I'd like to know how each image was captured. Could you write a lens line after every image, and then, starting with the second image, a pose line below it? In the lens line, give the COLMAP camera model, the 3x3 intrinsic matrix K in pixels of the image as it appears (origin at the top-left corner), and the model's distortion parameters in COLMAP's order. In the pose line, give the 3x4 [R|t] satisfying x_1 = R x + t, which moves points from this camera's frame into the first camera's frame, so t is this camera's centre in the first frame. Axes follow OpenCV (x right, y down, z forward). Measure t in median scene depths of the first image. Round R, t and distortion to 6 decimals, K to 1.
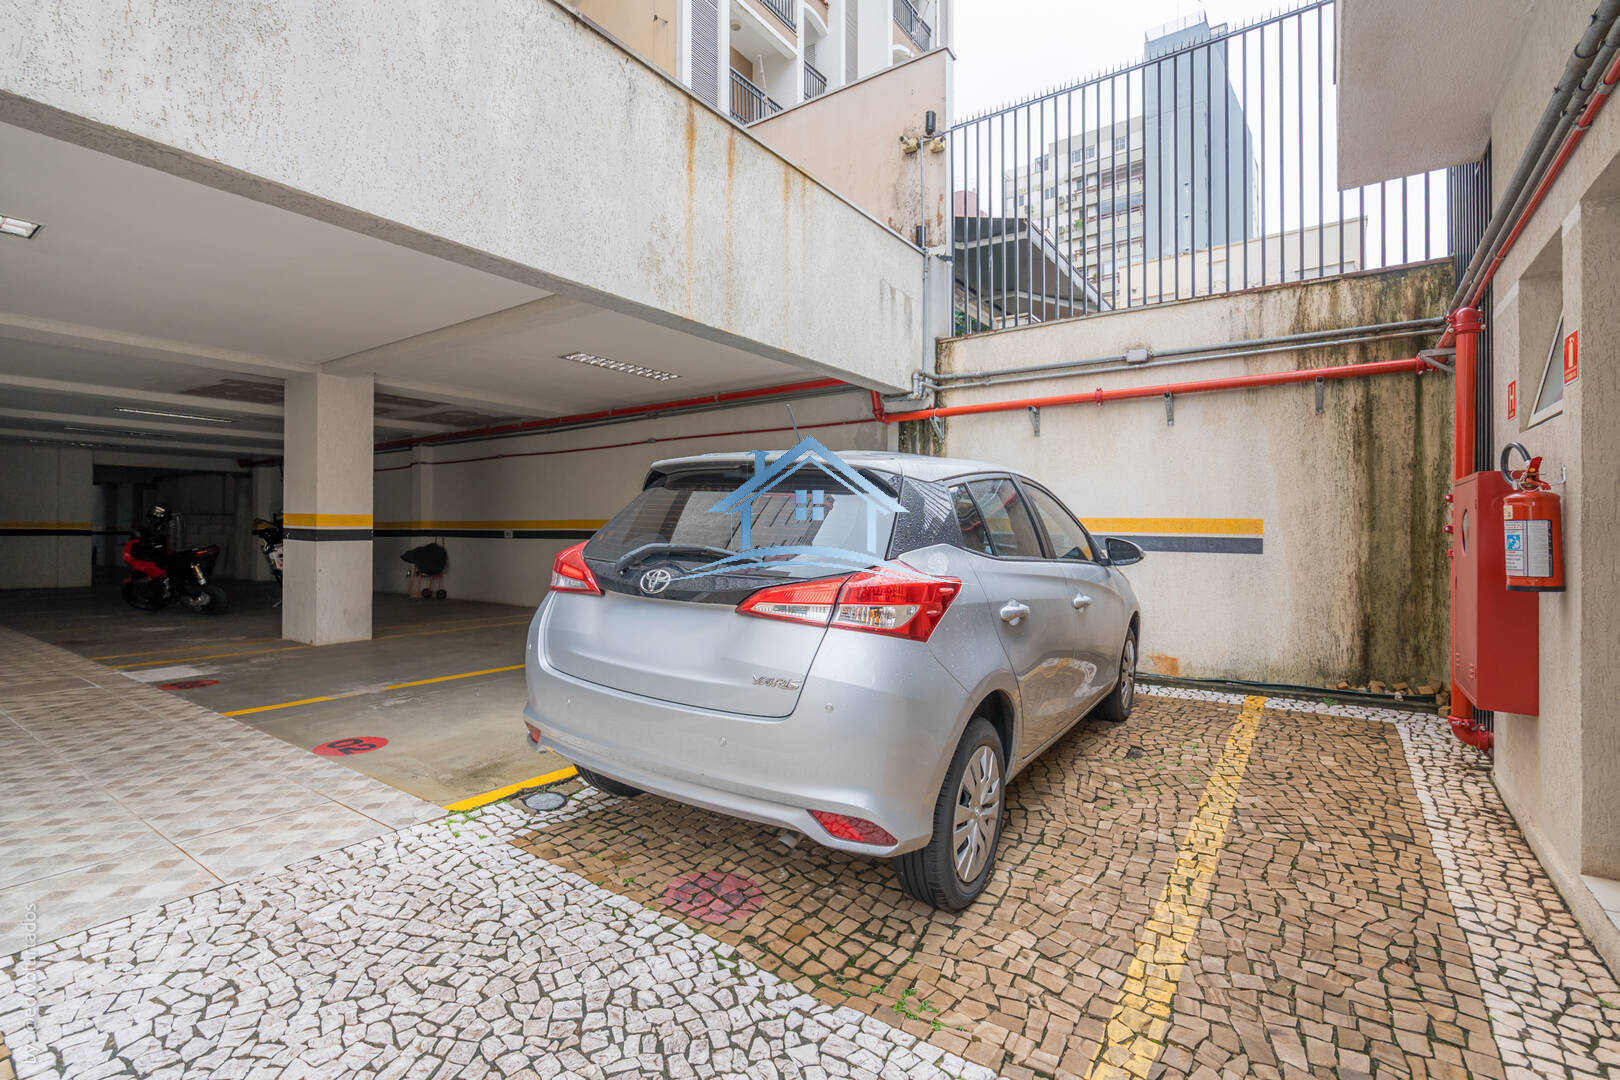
lens RADIAL K [[730.2, 0, 807.8], [0, 730.2, 533.2], [0, 0, 1]] dist [-0.002357, 0.000773]
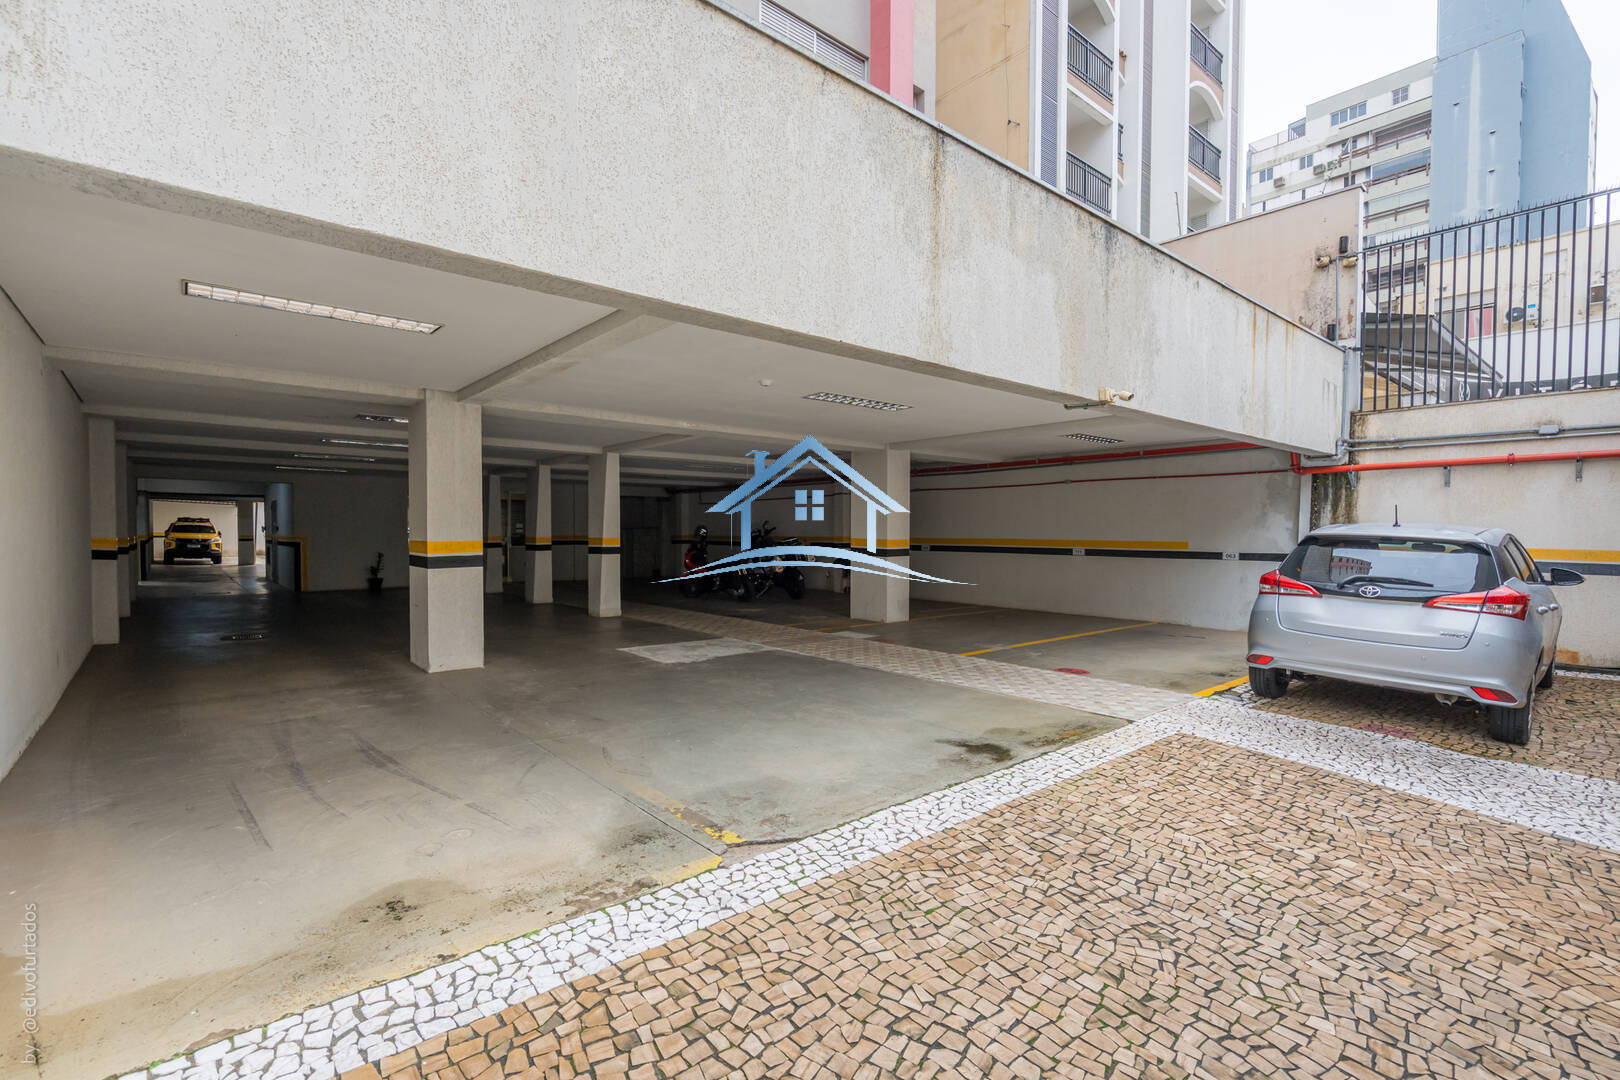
lens RADIAL K [[735.0, 0, 772.4], [0, 735.0, 561.8], [0, 0, 1]] dist [-0.000922, 0.000227]
pose [[0.964035, 0.013645, -0.265425, -0.494585], [-0.003258, 0.999213, 0.039533, -0.040209], [0.265755, -0.037246, 0.963321, -0.609681]]
